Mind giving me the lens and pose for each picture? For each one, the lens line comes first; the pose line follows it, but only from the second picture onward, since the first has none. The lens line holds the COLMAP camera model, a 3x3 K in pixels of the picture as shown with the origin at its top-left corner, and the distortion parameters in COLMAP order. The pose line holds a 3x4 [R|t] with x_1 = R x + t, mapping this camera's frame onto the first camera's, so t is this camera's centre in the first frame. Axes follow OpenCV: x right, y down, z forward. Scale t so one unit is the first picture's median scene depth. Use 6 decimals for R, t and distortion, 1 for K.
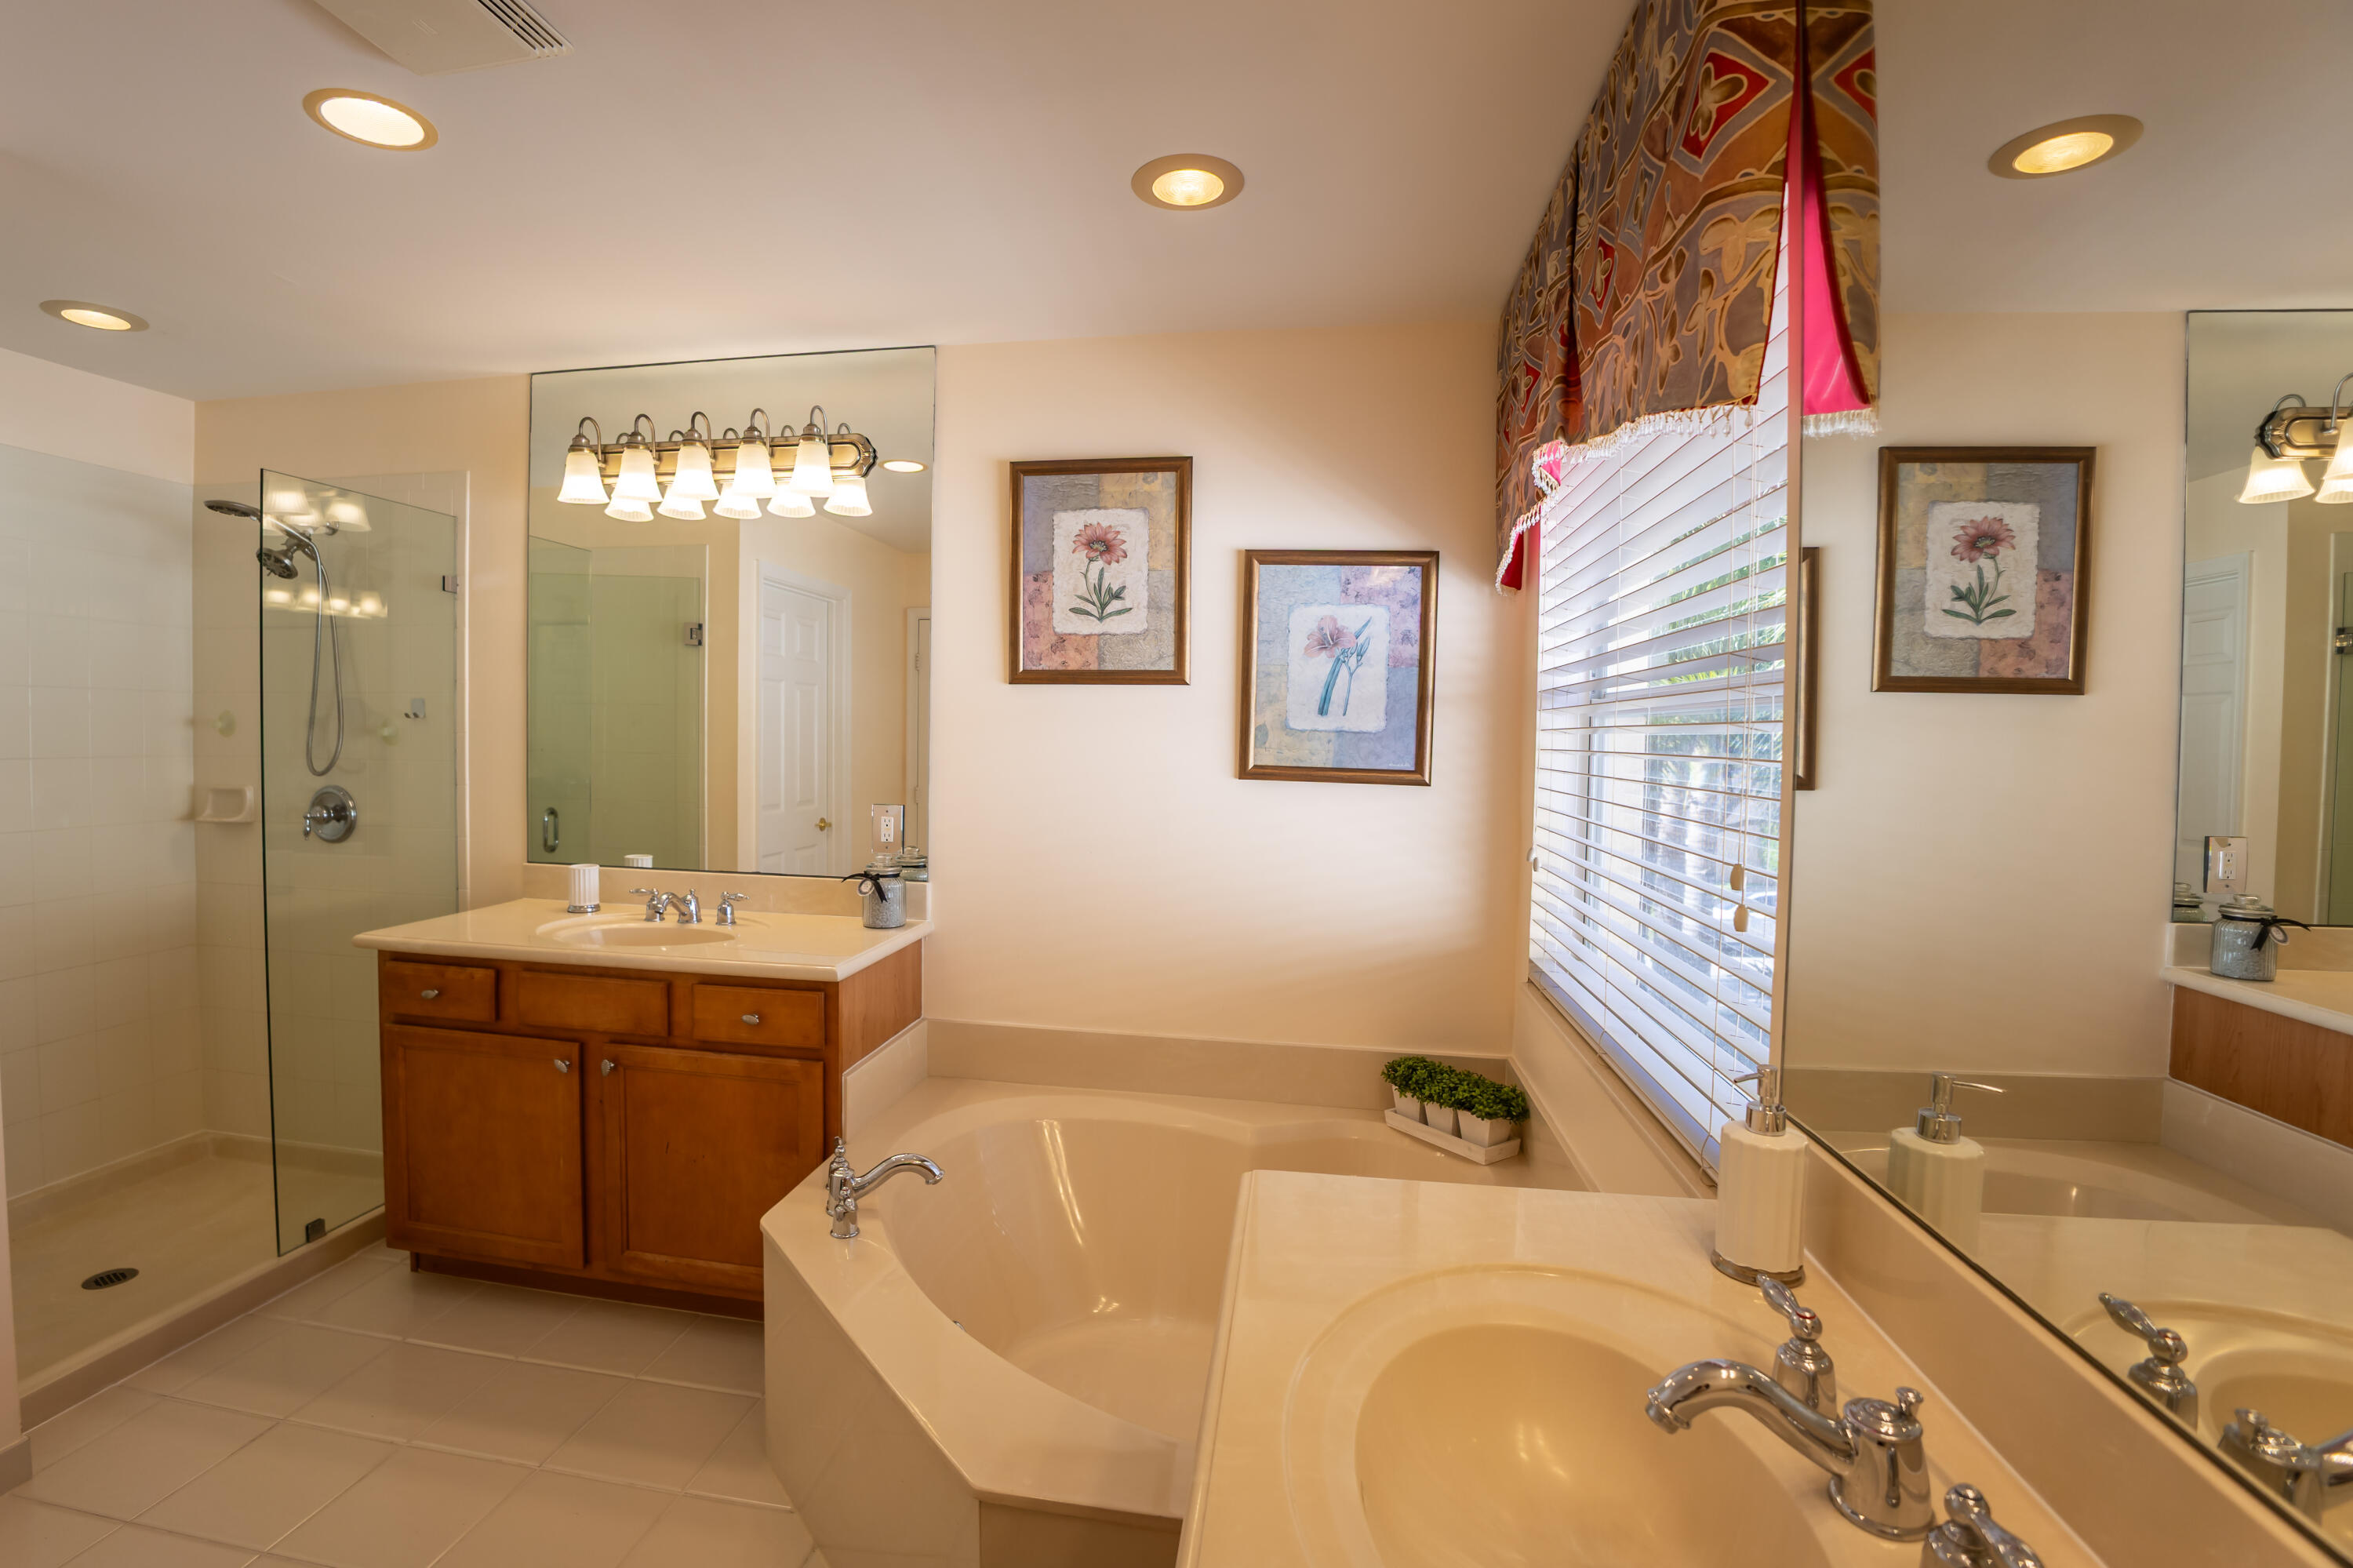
lens RADIAL K [[1051.8, 0, 1115.2], [0, 1051.8, 774.5], [0, 0, 1]] dist [-0.073791, 0.000324]
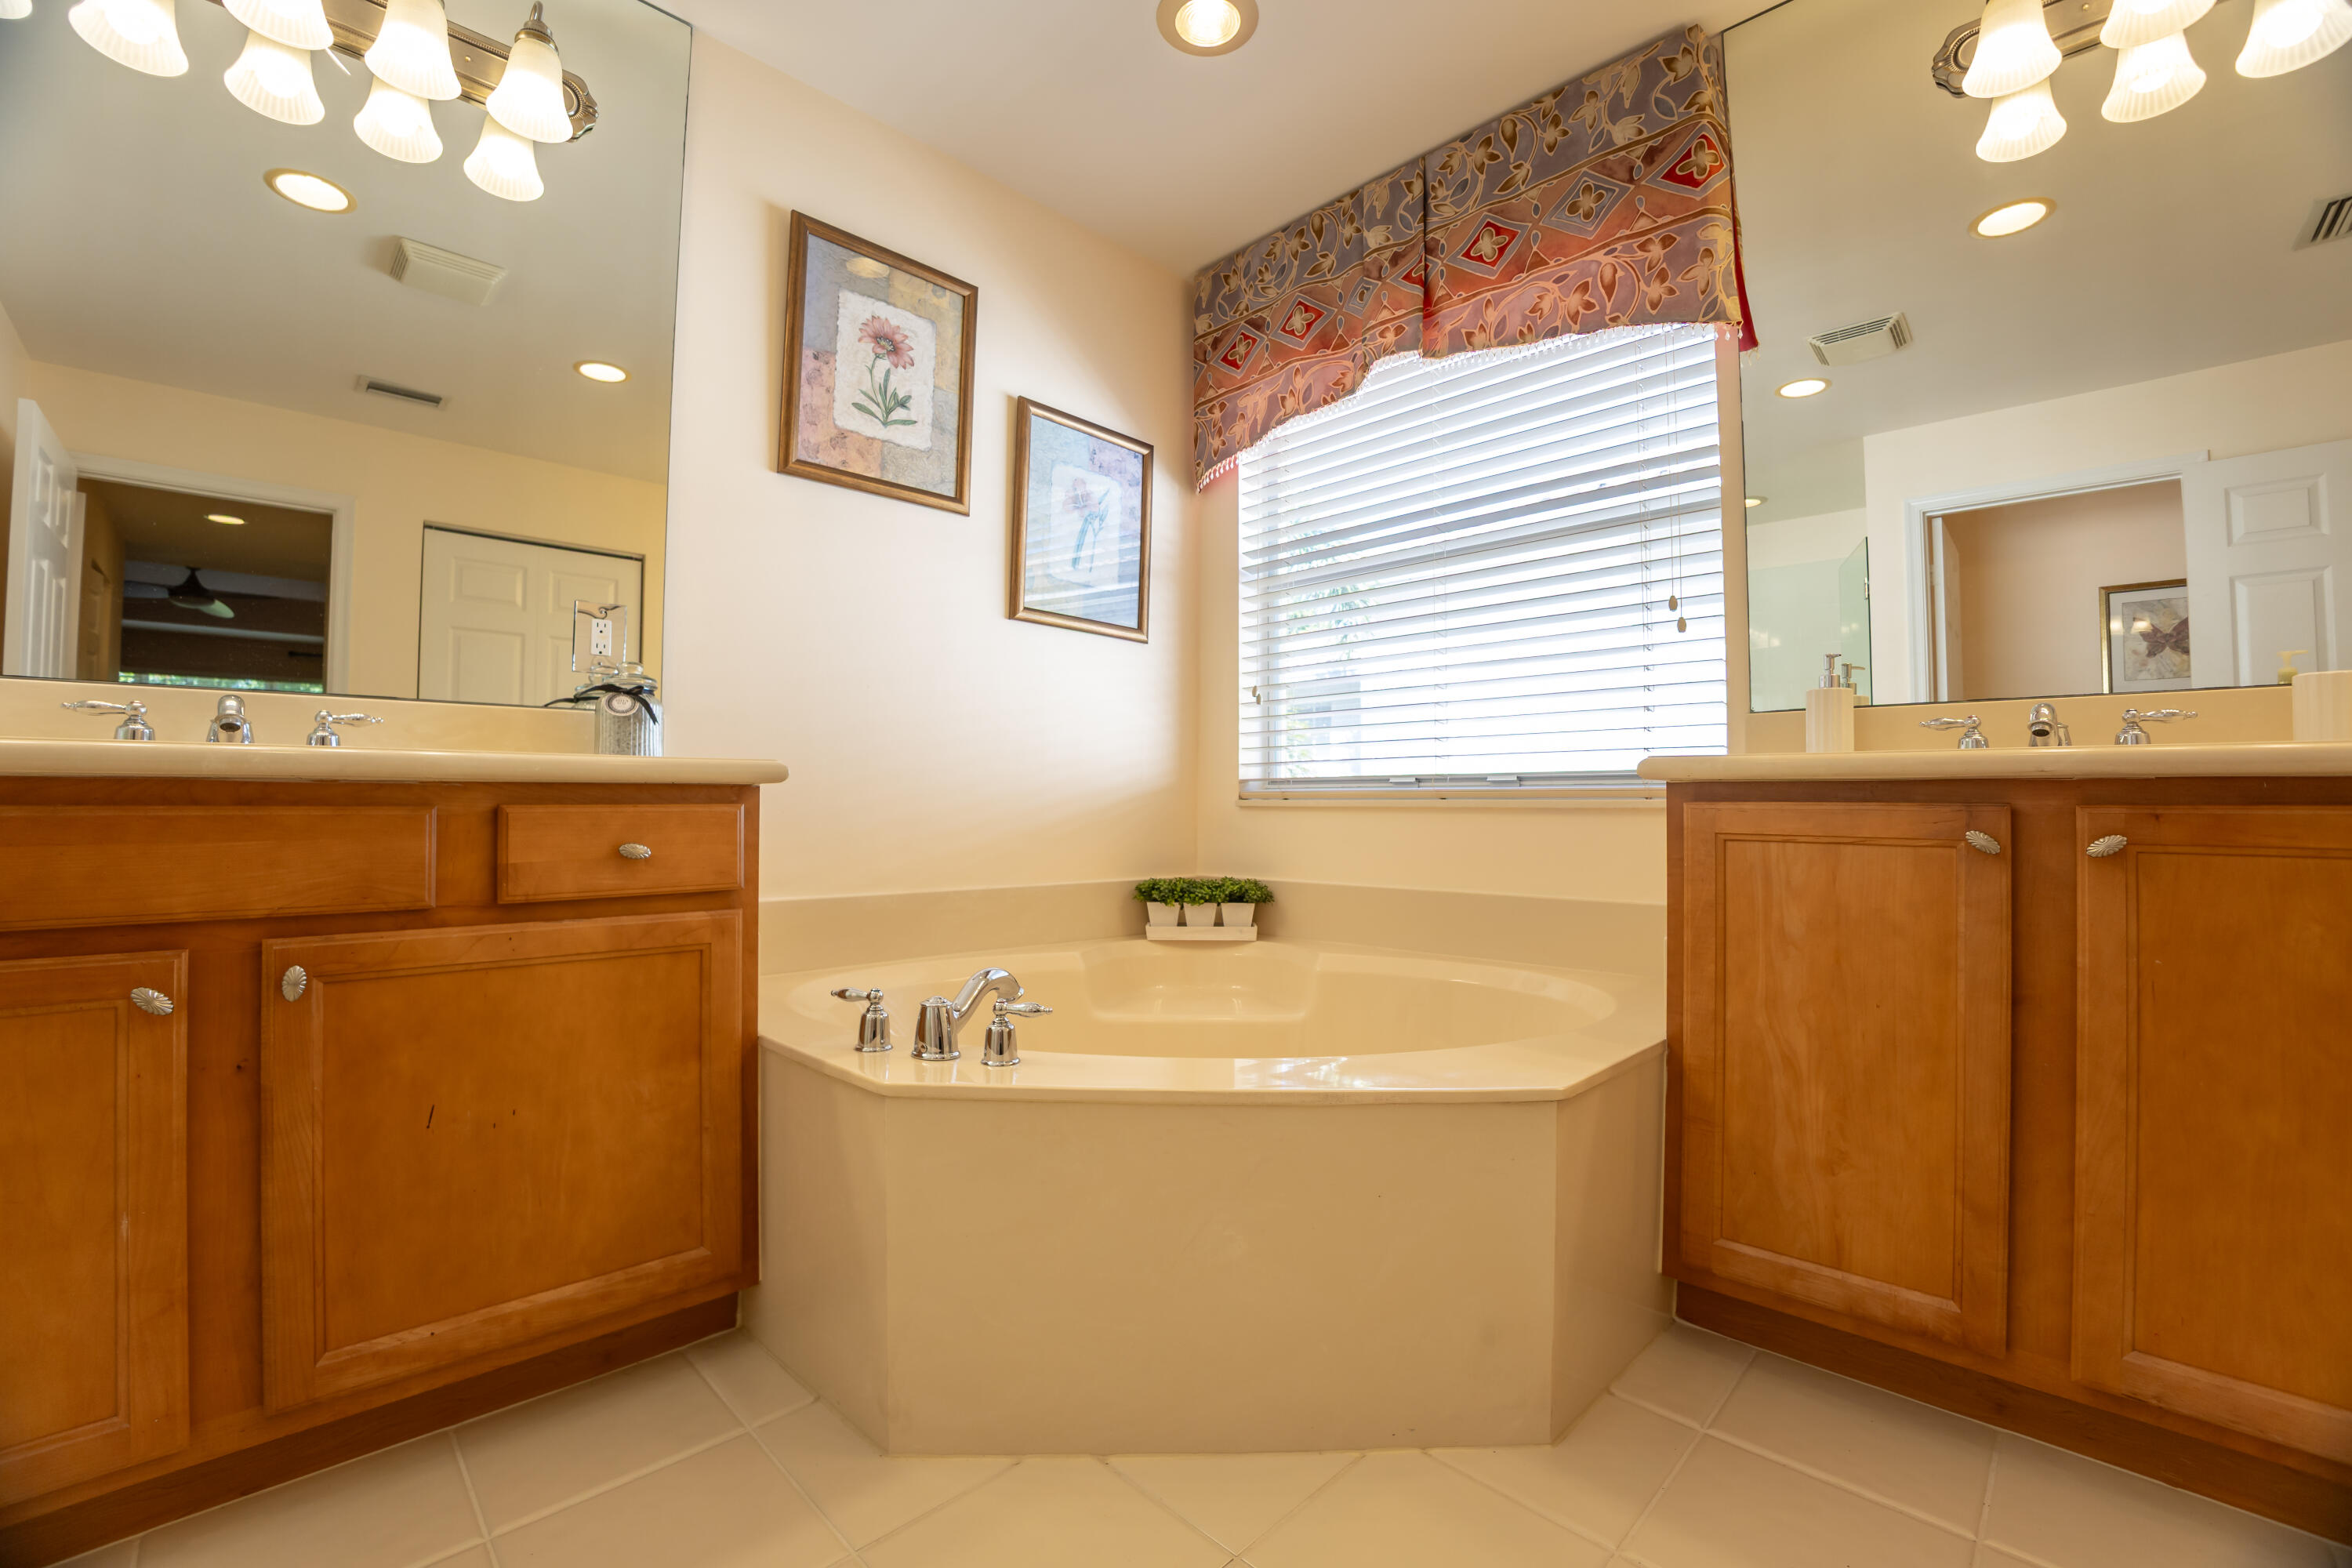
lens RADIAL K [[964.5, 0, 1176.0], [0, 964.5, 784.0], [0, 0, 1]] dist [-0.067174, 0.000117]
pose [[0.577640, 0.001199, 0.816291, -0.537230], [0.036583, 0.998956, -0.027355, 0.191765], [-0.815472, 0.045664, 0.576993, 0.351429]]
